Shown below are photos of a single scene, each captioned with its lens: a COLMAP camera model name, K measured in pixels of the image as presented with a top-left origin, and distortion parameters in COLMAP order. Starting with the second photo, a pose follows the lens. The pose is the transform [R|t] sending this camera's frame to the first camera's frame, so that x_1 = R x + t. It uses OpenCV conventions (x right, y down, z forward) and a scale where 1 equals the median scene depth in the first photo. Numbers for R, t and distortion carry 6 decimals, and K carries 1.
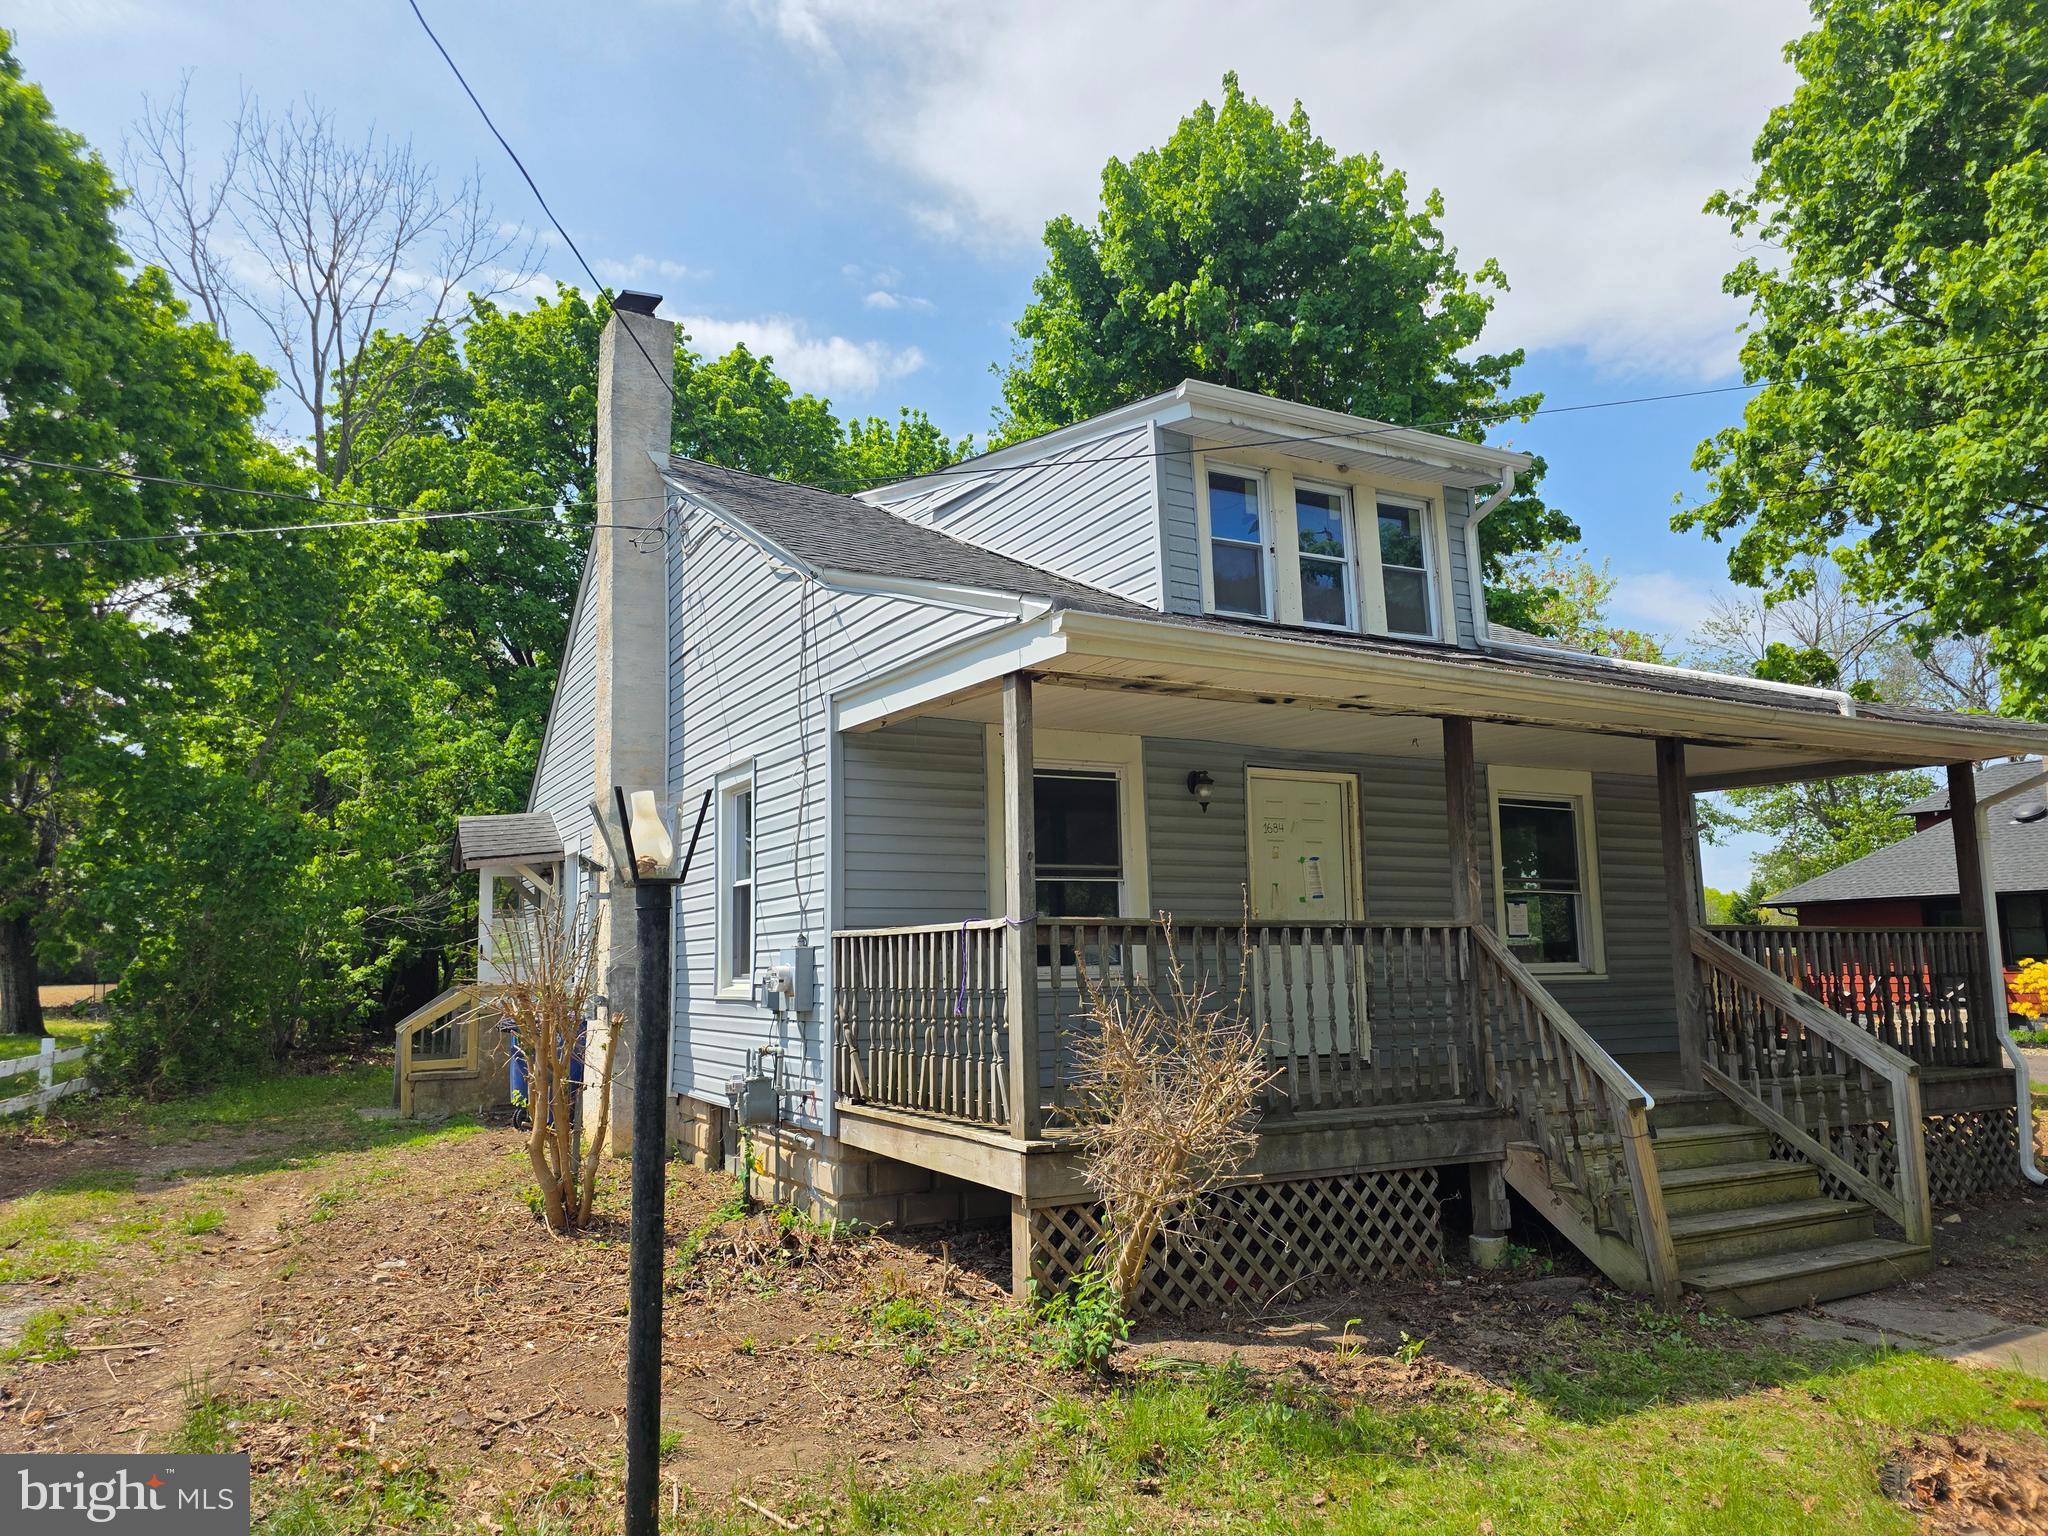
lens RADIAL K [[1368.2, 0, 1024.2], [0, 1368.2, 774.4], [0, 0, 1]] dist [0.020392, 0.000675]
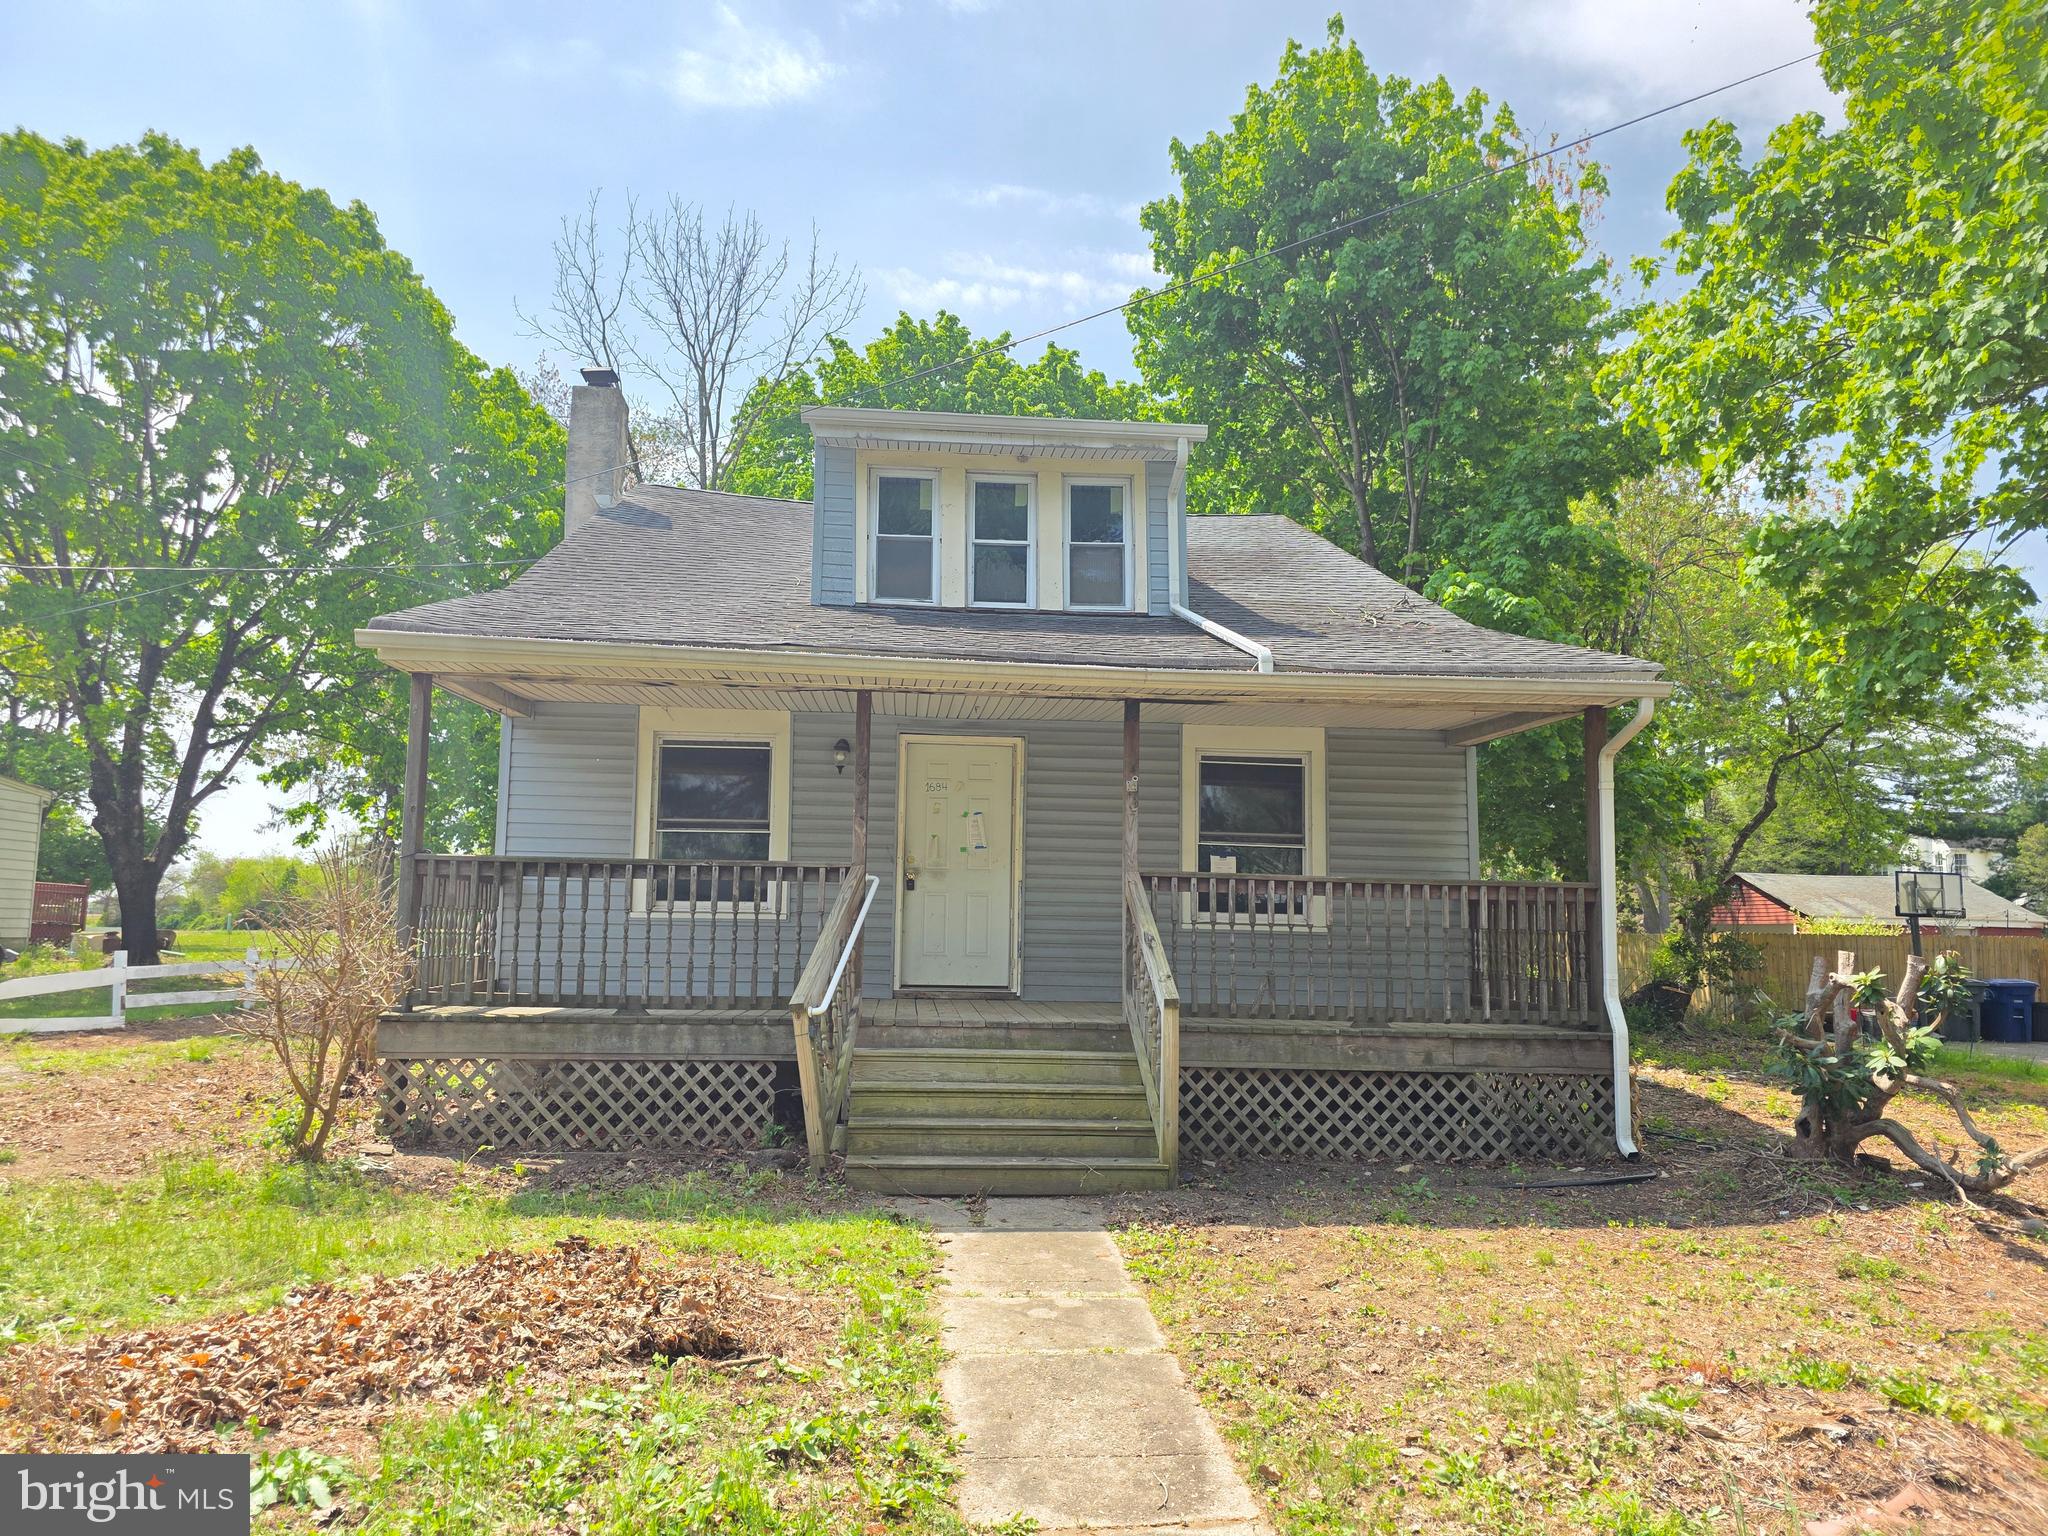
lens RADIAL K [[1368.2, 0, 1013.9], [0, 1368.2, 767.3], [0, 0, 1]] dist [0.020392, 0.000675]
pose [[0.914363, -0.017957, -0.404497, 0.684024], [0.026281, 0.999542, 0.015035, 0.007348], [0.404042, -0.024378, 0.914416, -0.015282]]
